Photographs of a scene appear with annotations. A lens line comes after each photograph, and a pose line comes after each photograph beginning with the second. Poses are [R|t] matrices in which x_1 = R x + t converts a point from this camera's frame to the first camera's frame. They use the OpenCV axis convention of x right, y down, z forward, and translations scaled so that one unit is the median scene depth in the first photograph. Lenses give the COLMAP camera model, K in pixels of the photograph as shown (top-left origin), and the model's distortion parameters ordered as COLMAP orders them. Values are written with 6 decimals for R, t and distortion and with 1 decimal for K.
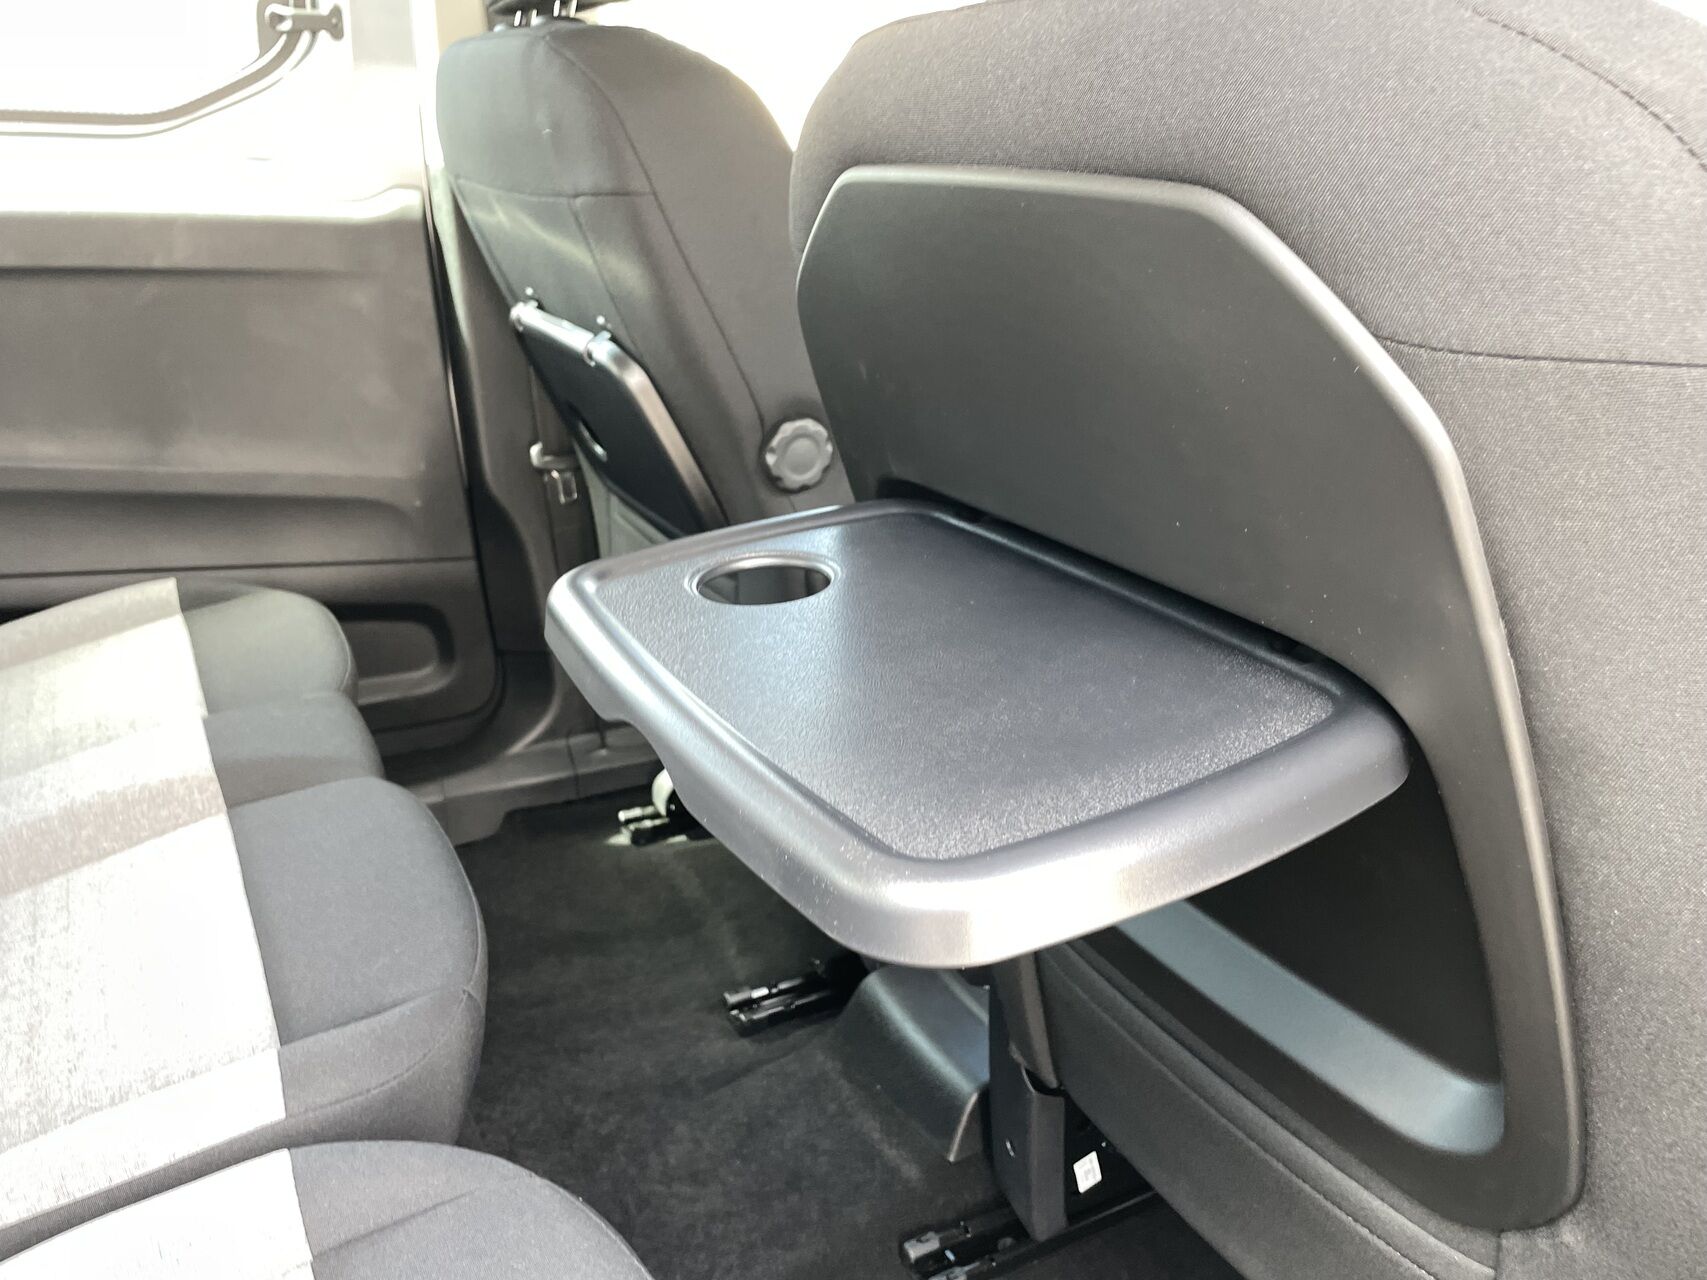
lens RADIAL K [[1298.6, 0, 841.0], [0, 1298.6, 649.4], [0, 0, 1]] dist [0.030854, -0.063233]
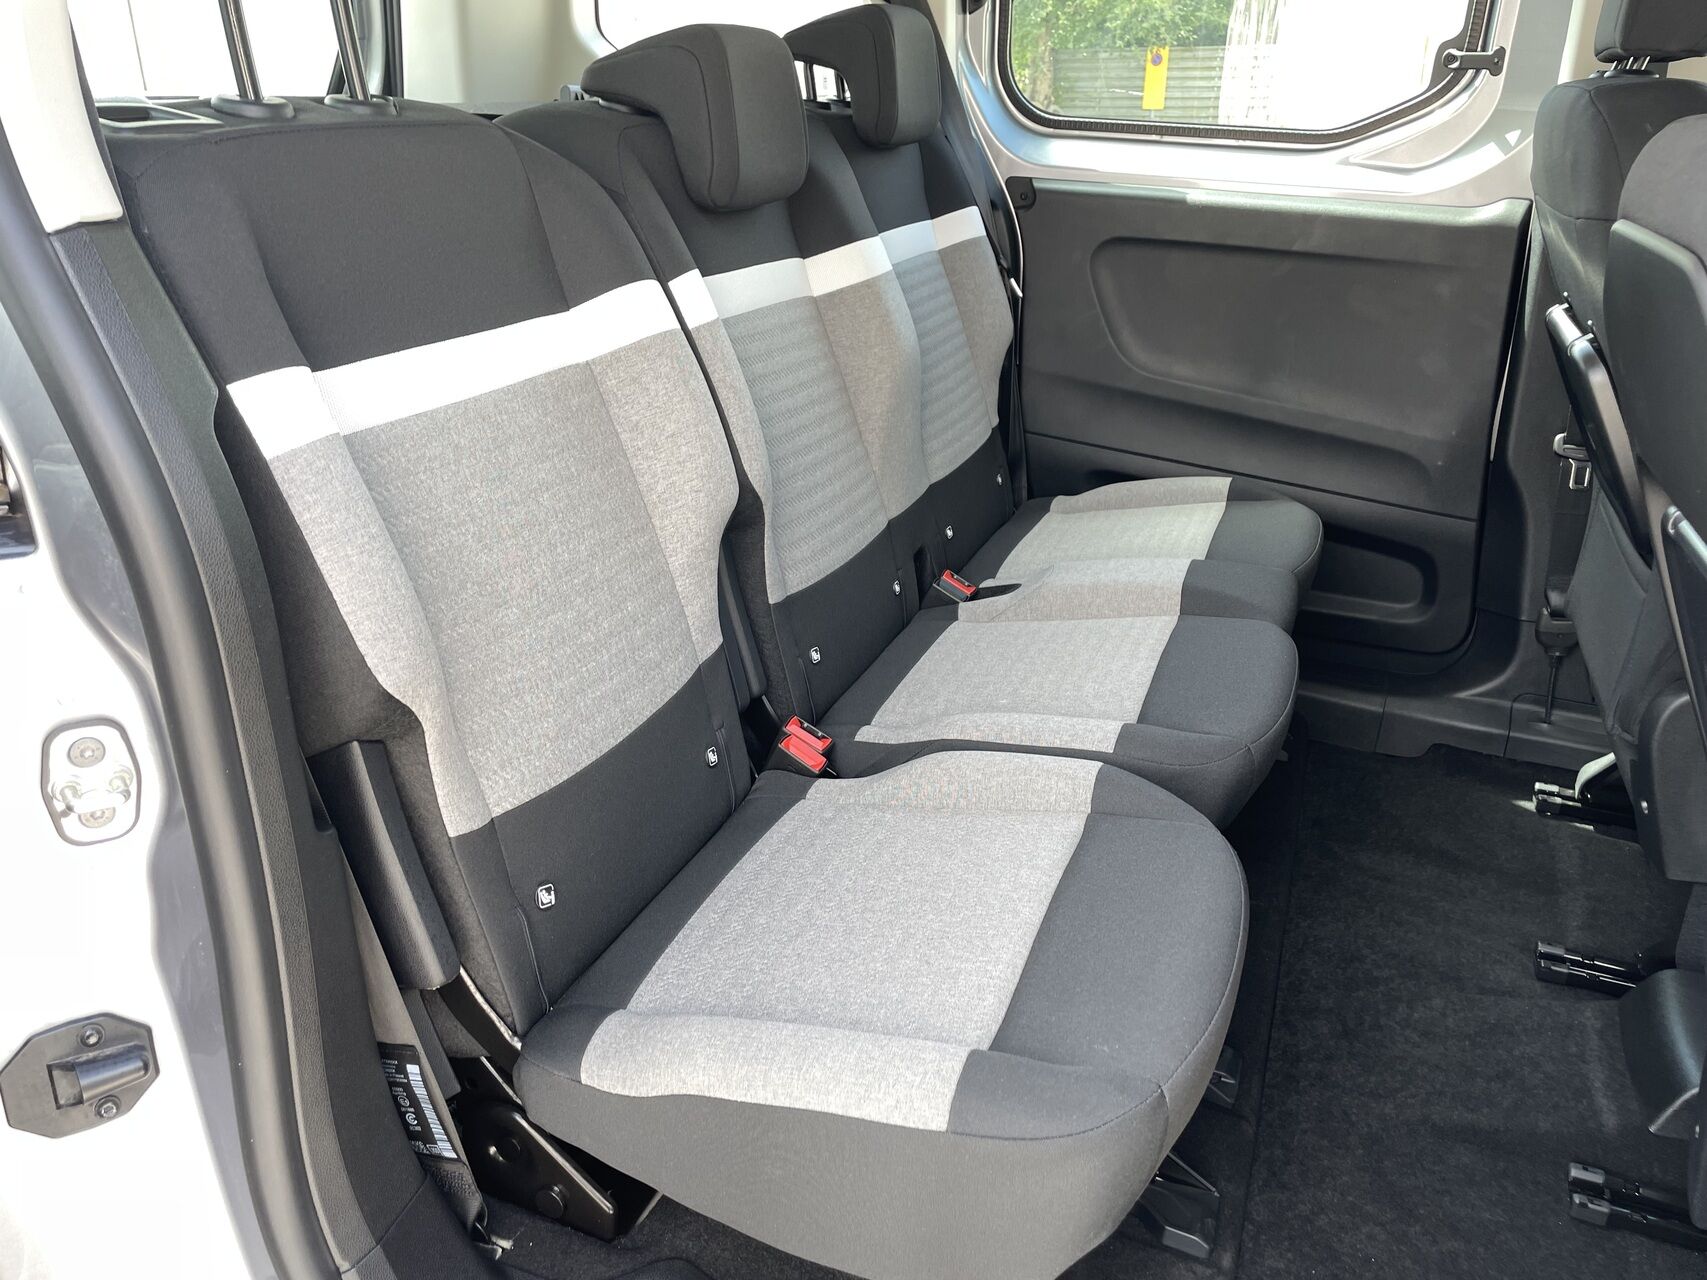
lens RADIAL K [[1298.6, 0, 847.4], [0, 1298.6, 634.8], [0, 0, 1]] dist [0.030854, -0.063233]
pose [[0.645080, 0.282850, -0.709836, 0.228882], [-0.283040, 0.951335, 0.121862, 0.047464], [0.709761, 0.122302, 0.693745, -0.198121]]
